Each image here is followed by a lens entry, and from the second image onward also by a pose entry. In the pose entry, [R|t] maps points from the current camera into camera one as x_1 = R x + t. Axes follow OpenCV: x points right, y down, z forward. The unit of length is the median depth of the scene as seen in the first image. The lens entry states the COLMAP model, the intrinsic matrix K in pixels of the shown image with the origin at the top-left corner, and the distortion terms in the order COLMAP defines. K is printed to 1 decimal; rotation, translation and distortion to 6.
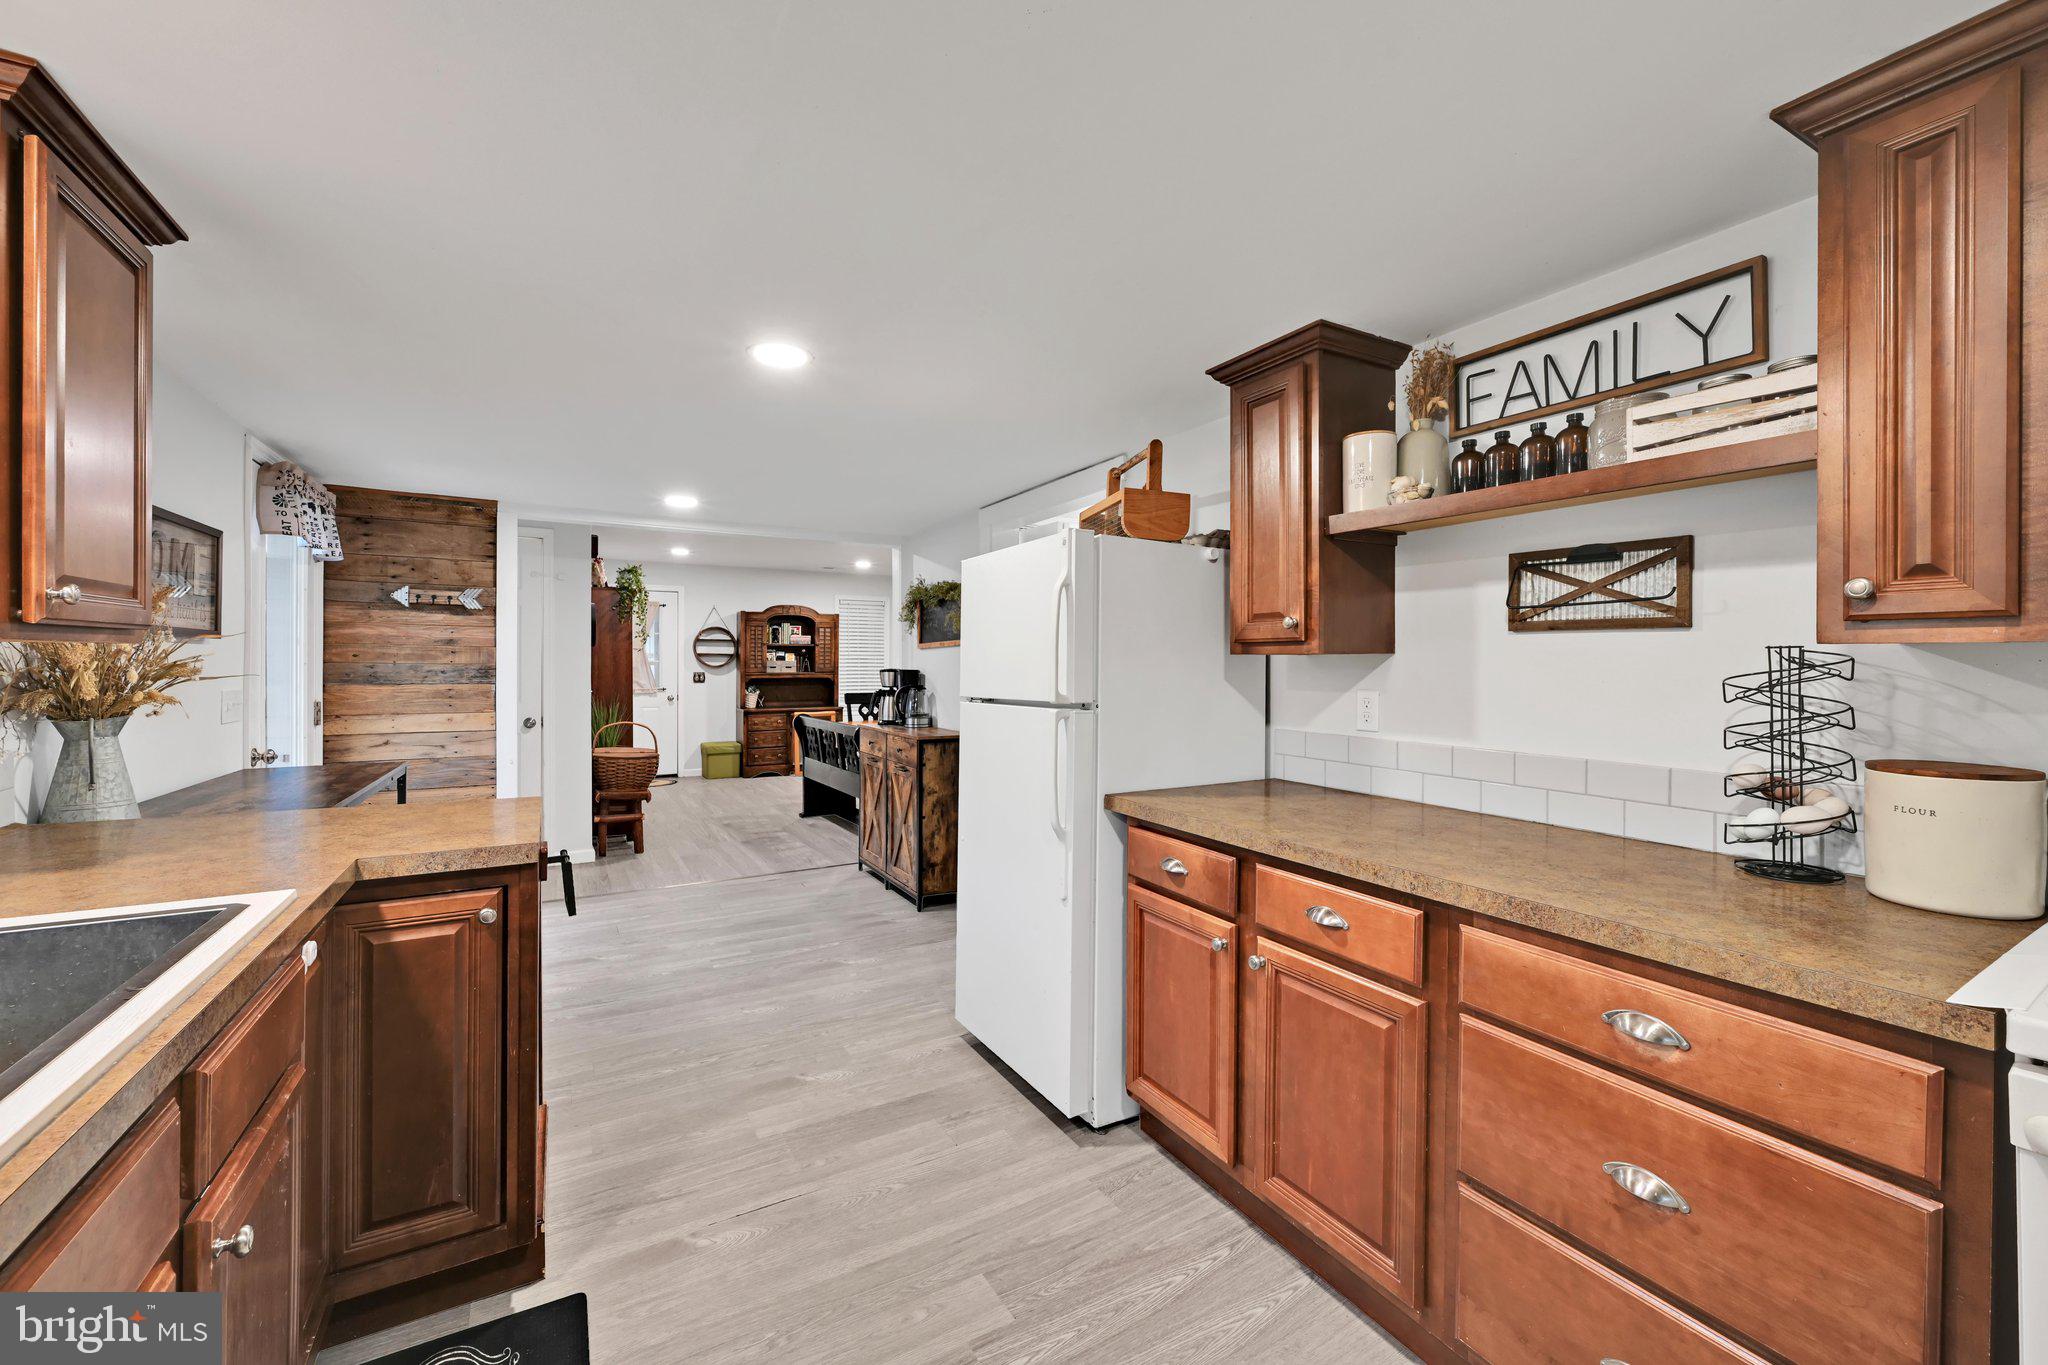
lens RADIAL K [[818.1, 0, 1031.6], [0, 818.1, 676.4], [0, 0, 1]] dist [-0.000626, 0.000111]
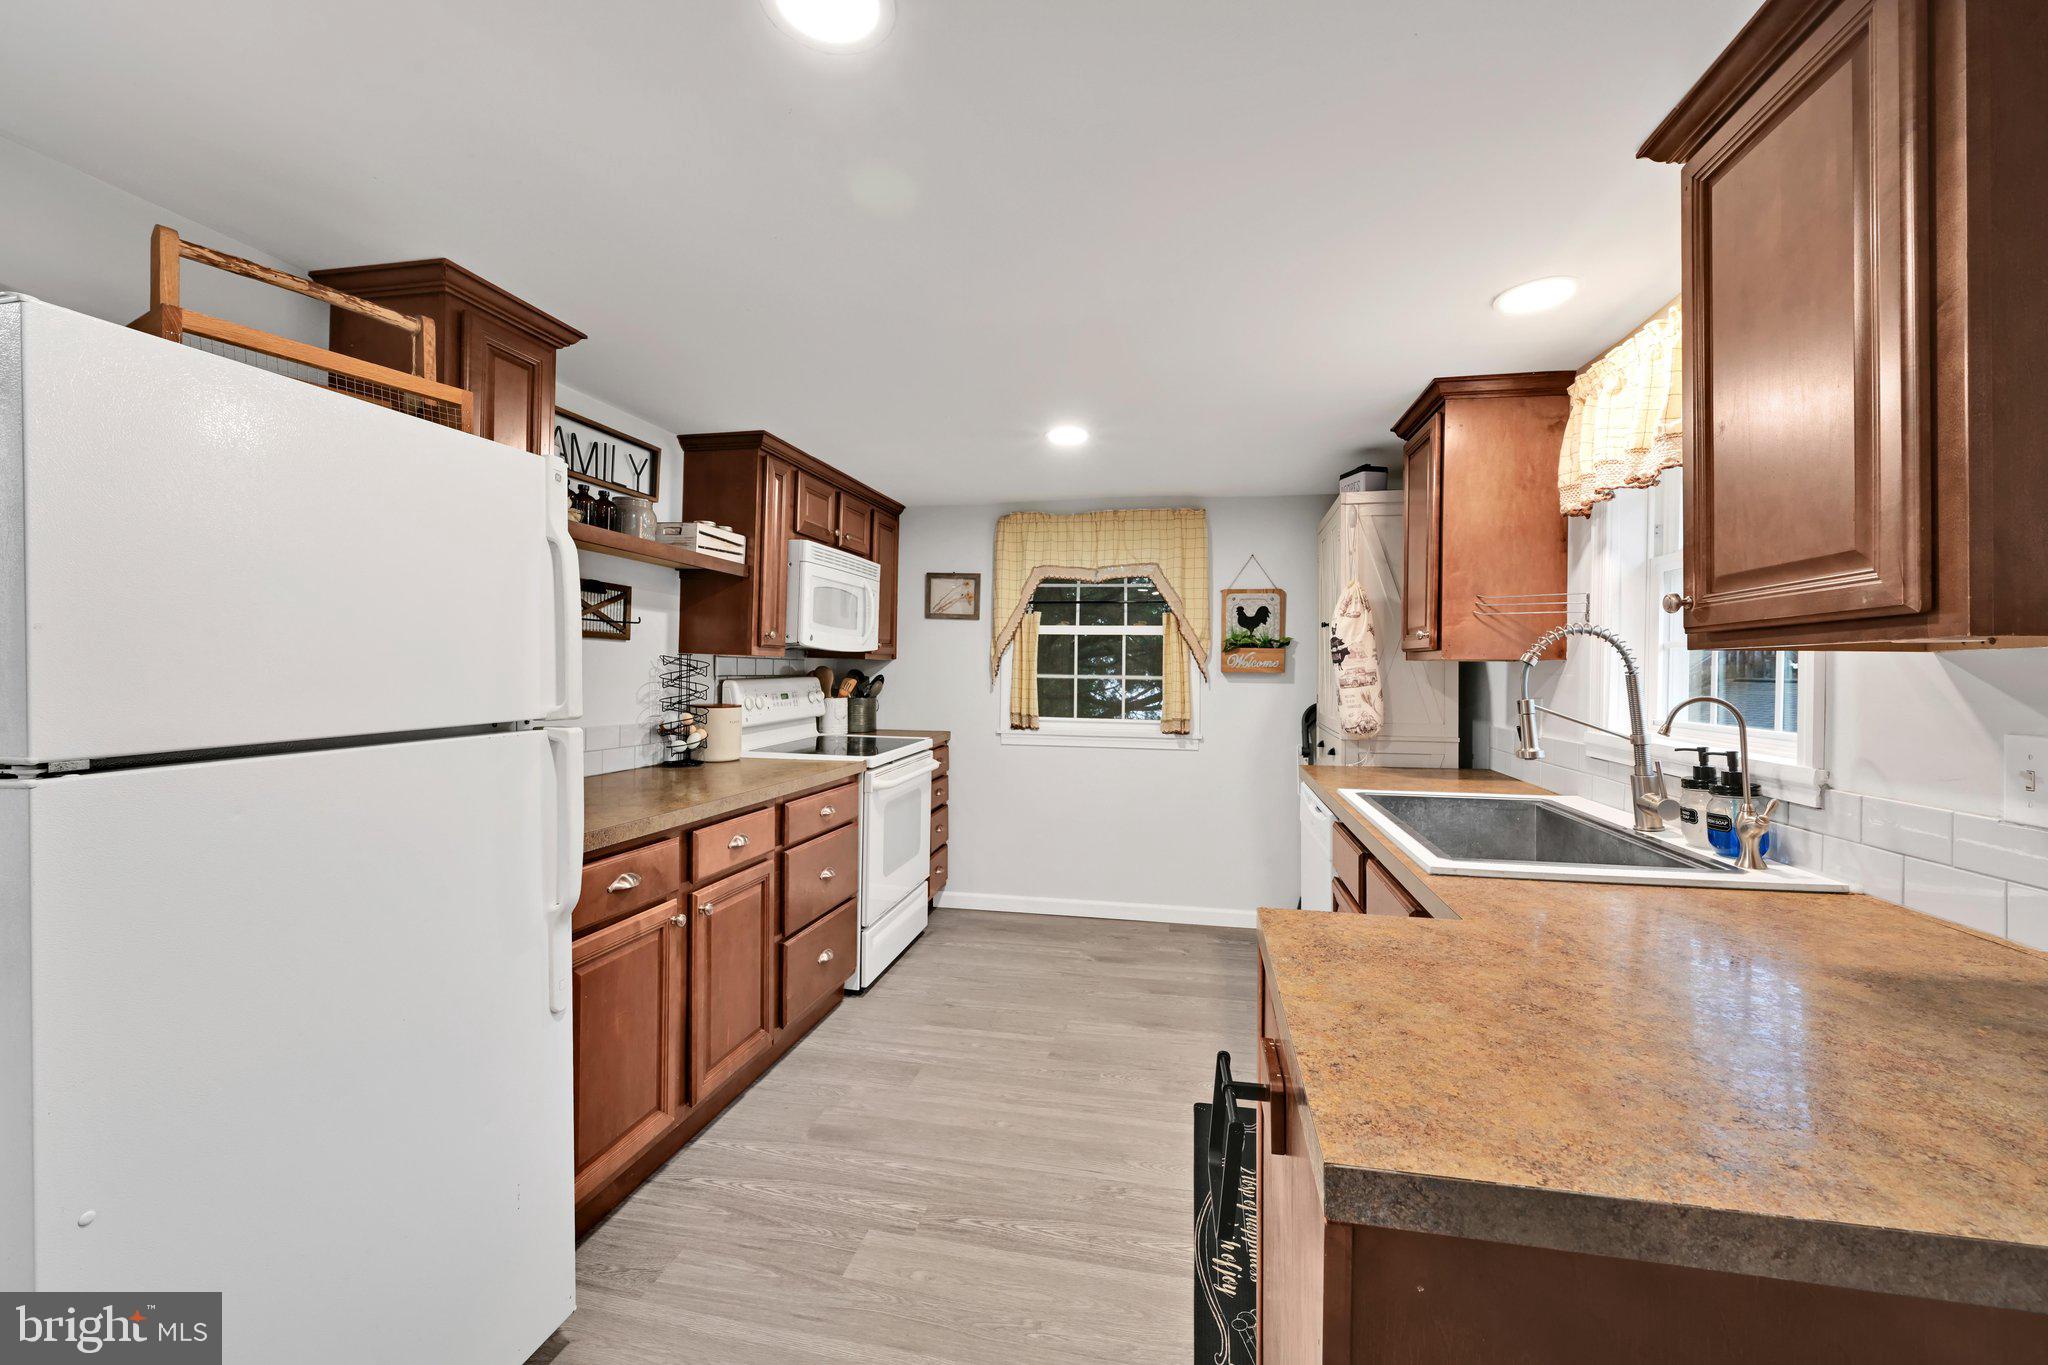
lens RADIAL K [[818.1, 0, 1028.8], [0, 818.1, 663.2], [0, 0, 1]] dist [-0.000626, 0.000111]
pose [[-0.743168, -0.009954, 0.669031, -0.913399], [-0.003736, 0.999935, 0.010727, -0.030603], [-0.669095, 0.005473, -0.743157, 1.626563]]
